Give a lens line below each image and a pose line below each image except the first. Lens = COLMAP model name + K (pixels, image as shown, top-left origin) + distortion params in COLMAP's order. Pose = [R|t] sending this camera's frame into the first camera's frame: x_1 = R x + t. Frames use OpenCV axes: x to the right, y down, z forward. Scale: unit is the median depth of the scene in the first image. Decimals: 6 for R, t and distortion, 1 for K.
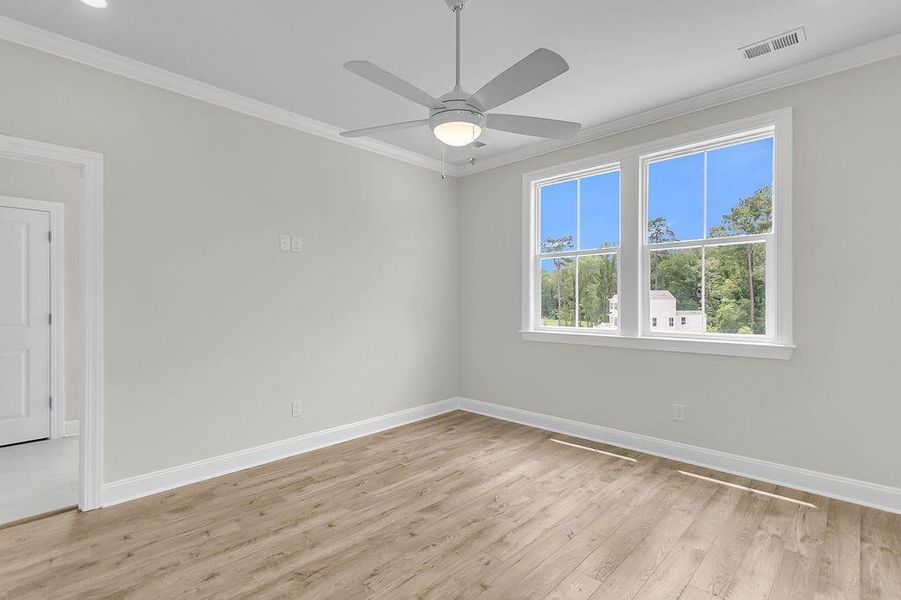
lens RADIAL K [[423.4, 0, 445.9], [0, 423.4, 301.7], [0, 0, 1]] dist [0.004533, 0.000865]
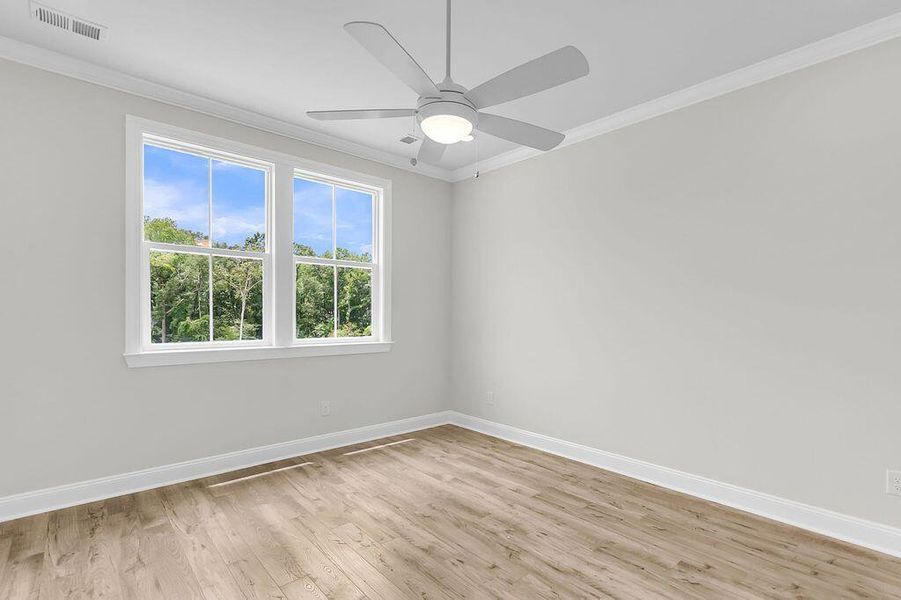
lens RADIAL K [[434.7, 0, 449.3], [0, 434.7, 315.4], [0, 0, 1]] dist [0.009947, 0.000529]
pose [[0.081192, -0.004330, 0.996689, -0.648417], [-0.007362, 0.999961, 0.004944, 0.004330], [-0.996671, -0.007739, 0.081157, 0.630428]]
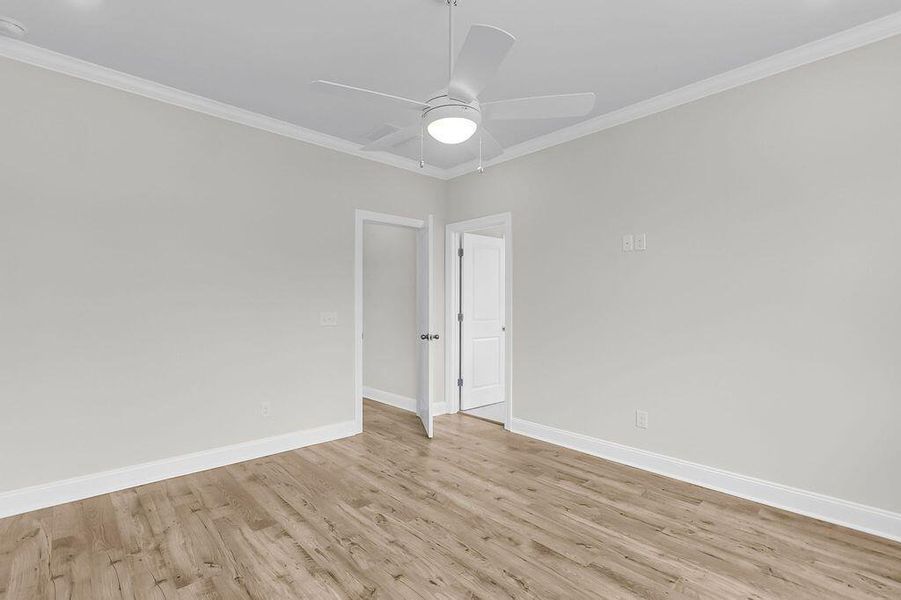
lens RADIAL K [[423.4, 0, 445.9], [0, 423.4, 301.7], [0, 0, 1]] dist [0.004533, 0.000865]
pose [[-0.058391, -0.004655, -0.998283, 0.687461], [-0.003322, 0.999984, -0.004469, 0.001681], [0.998288, 0.003055, -0.058405, 0.720847]]
